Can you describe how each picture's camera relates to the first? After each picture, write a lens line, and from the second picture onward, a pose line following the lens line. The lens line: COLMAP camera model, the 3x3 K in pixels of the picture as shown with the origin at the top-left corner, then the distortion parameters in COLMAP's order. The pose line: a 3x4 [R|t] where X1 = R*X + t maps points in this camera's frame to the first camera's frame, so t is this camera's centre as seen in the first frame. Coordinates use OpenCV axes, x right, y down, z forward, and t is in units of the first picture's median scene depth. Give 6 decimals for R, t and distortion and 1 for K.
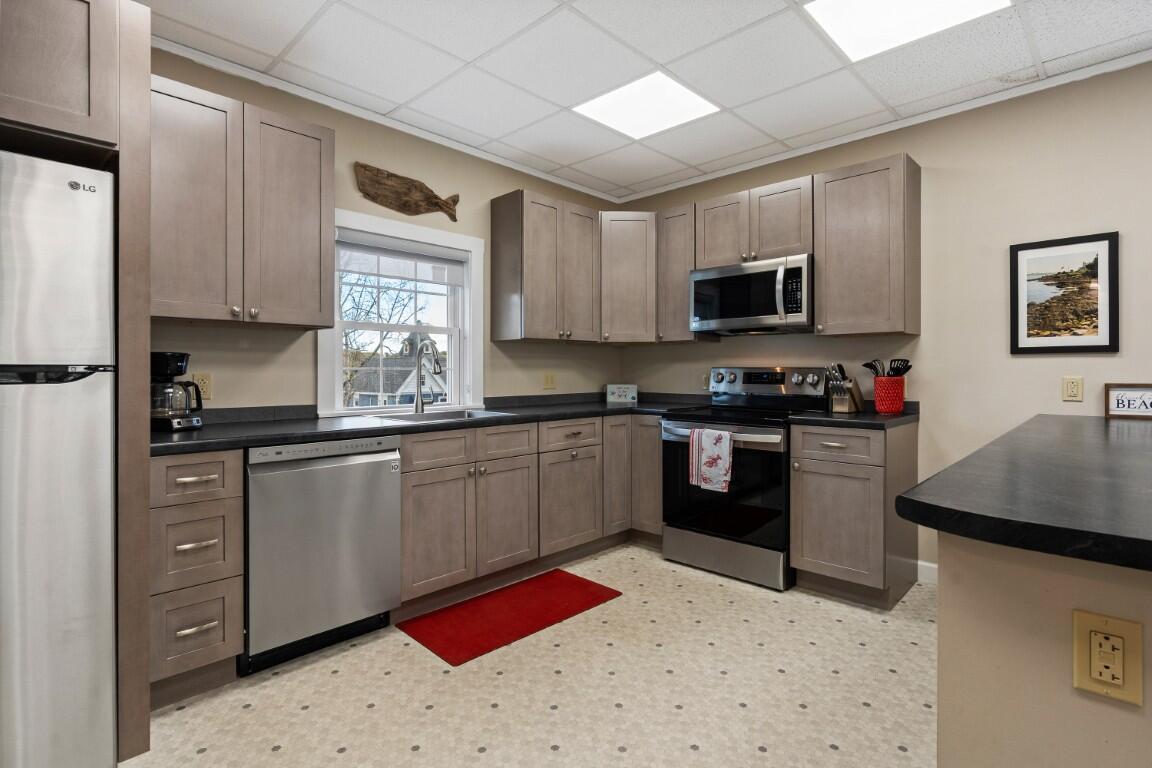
lens RADIAL K [[562.2, 0, 580.4], [0, 562.2, 373.0], [0, 0, 1]] dist [0.000226, 0.001046]
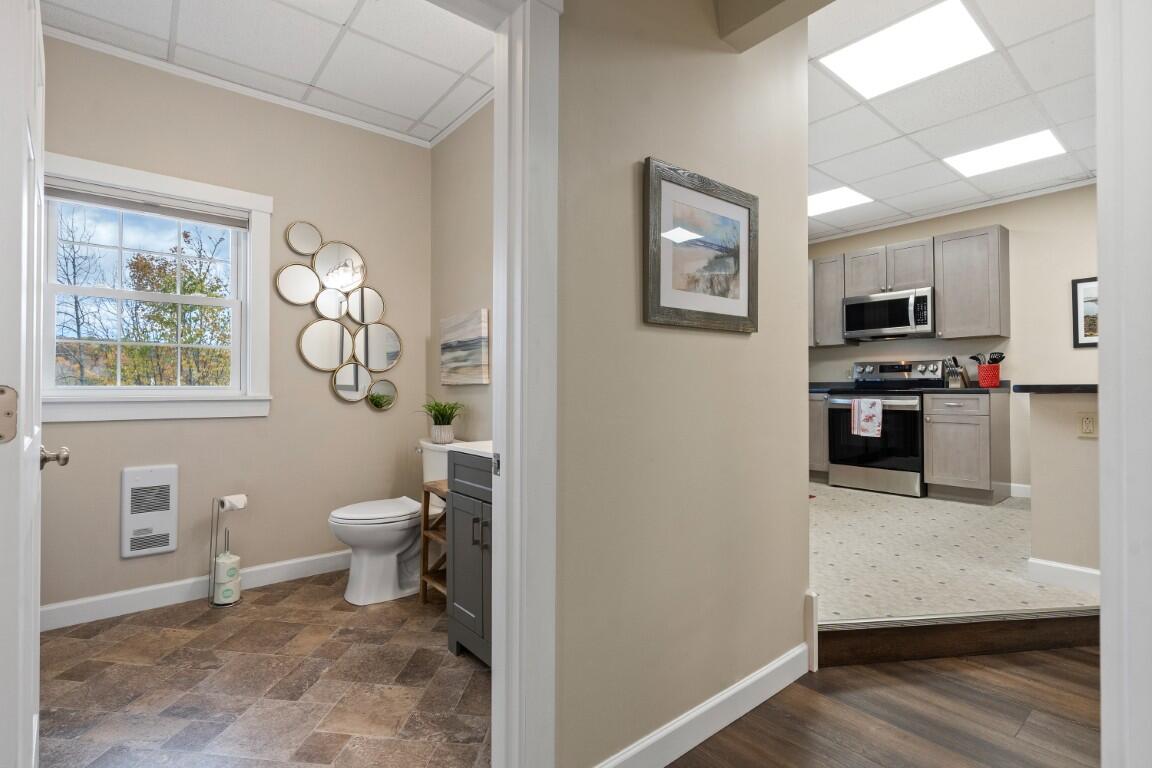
lens RADIAL K [[531.1, 0, 573.5], [0, 531.1, 382.0], [0, 0, 1]] dist [-0.001362, 0.000758]
pose [[0.991789, -0.005829, -0.127752, -0.400755], [0.004368, 0.999922, -0.011718, 0.066819], [0.127810, 0.011064, 0.991737, -0.599668]]
